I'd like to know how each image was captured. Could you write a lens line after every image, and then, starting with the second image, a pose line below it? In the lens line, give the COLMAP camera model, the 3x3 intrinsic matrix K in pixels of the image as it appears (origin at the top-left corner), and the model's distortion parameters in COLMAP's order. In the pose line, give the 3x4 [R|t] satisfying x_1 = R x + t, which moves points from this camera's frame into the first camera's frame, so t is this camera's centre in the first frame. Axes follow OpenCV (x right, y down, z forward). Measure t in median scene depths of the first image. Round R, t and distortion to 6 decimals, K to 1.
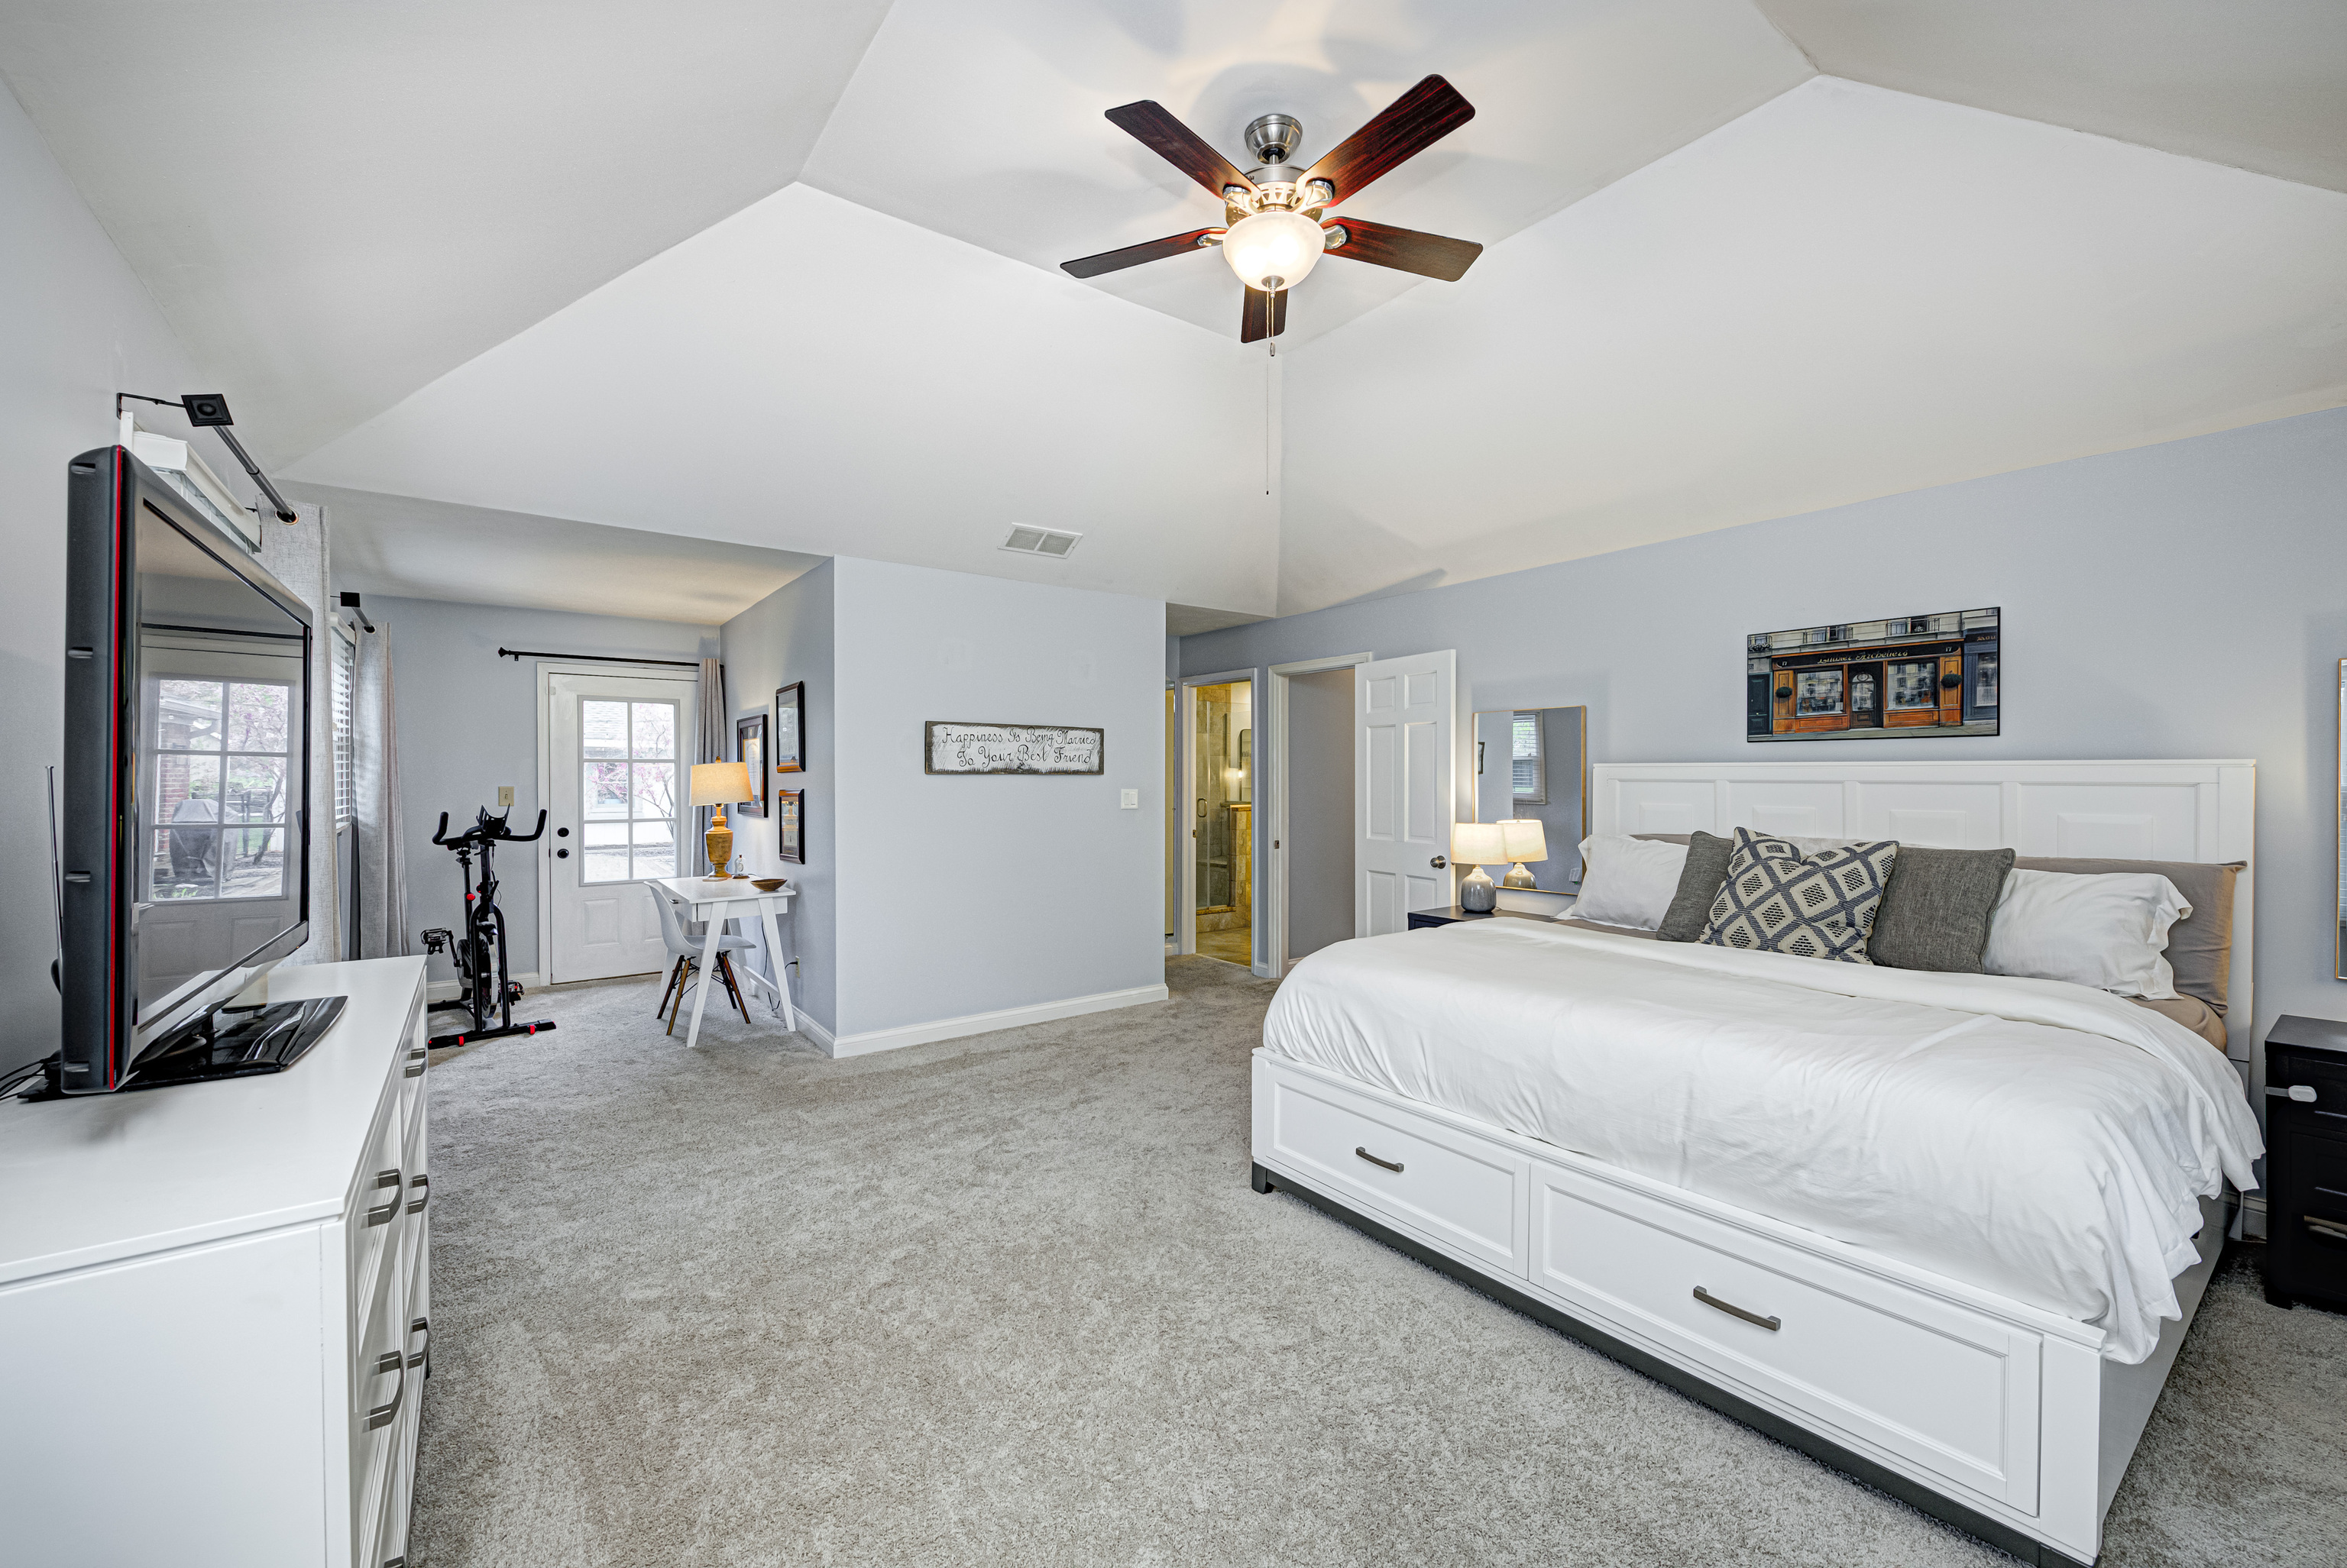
lens RADIAL K [[929.2, 0, 1168.1], [0, 929.2, 781.1], [0, 0, 1]] dist [0.003620, -0.003462]
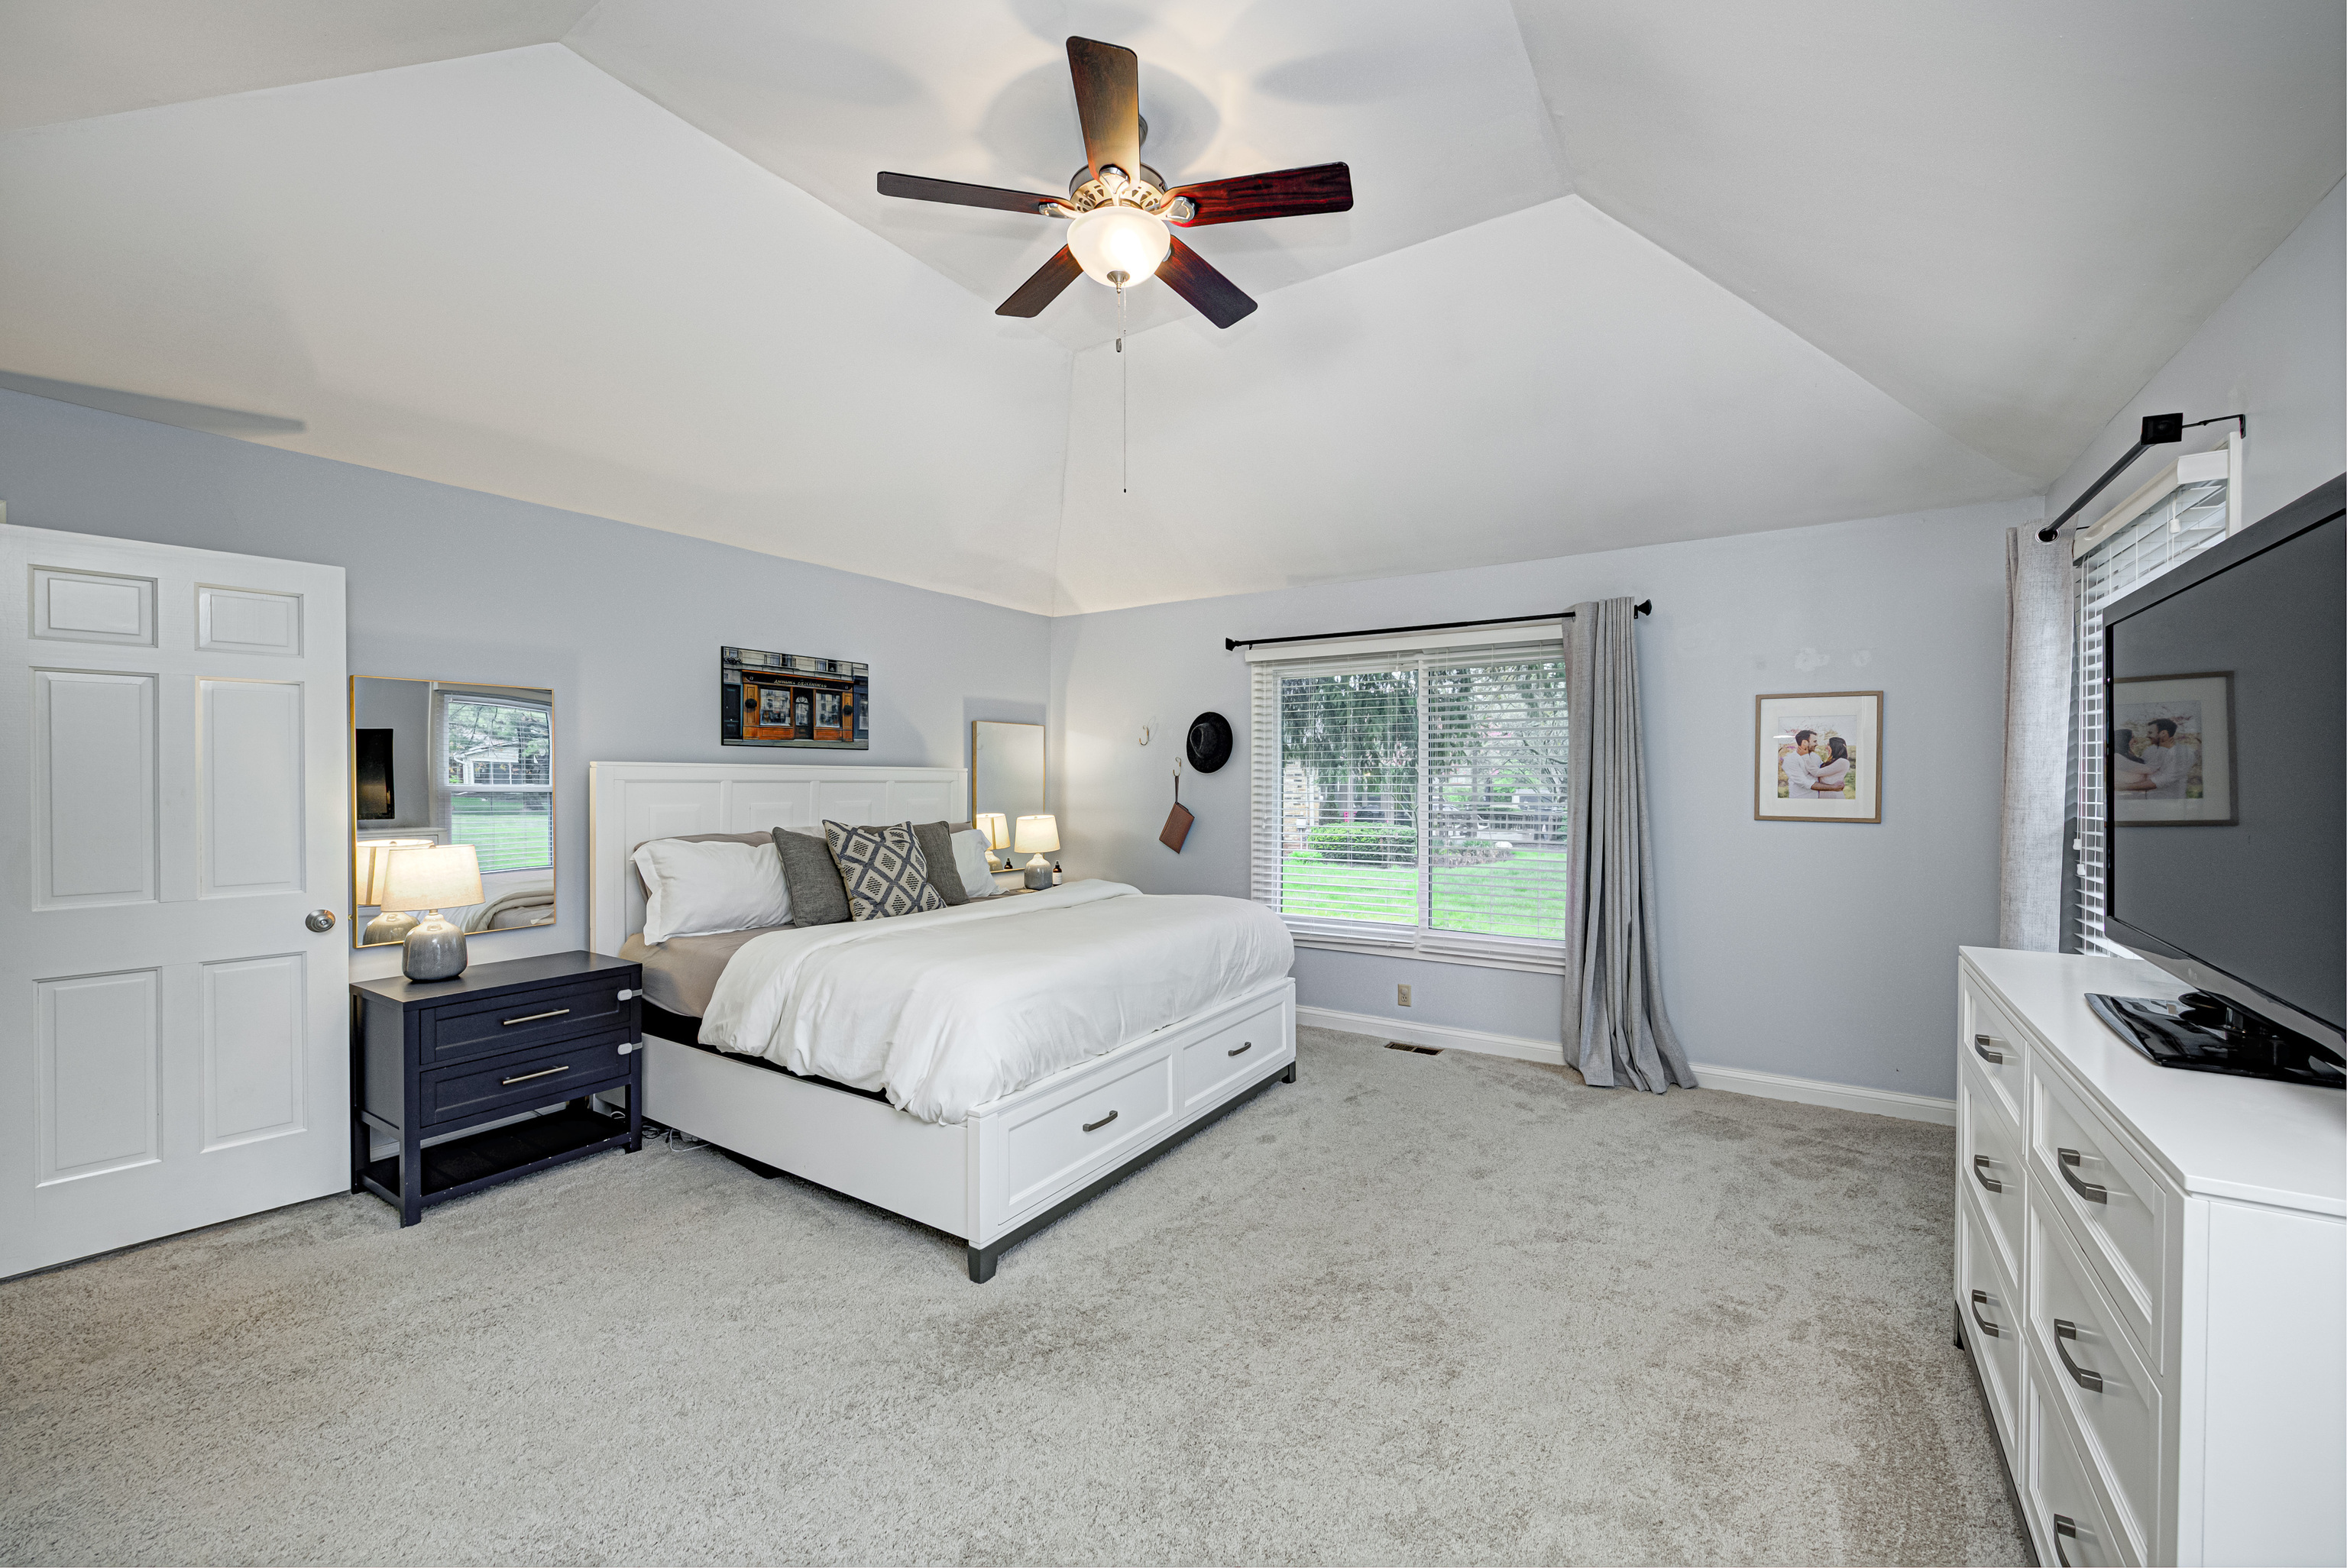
lens RADIAL K [[929.2, 0, 1170.1], [0, 929.2, 783.1], [0, 0, 1]] dist [0.003620, -0.003462]
pose [[-0.340446, -0.003381, 0.940258, -0.616663], [0.006398, 0.999962, 0.005913, -0.000952], [-0.940242, 0.008029, -0.340412, 0.950424]]
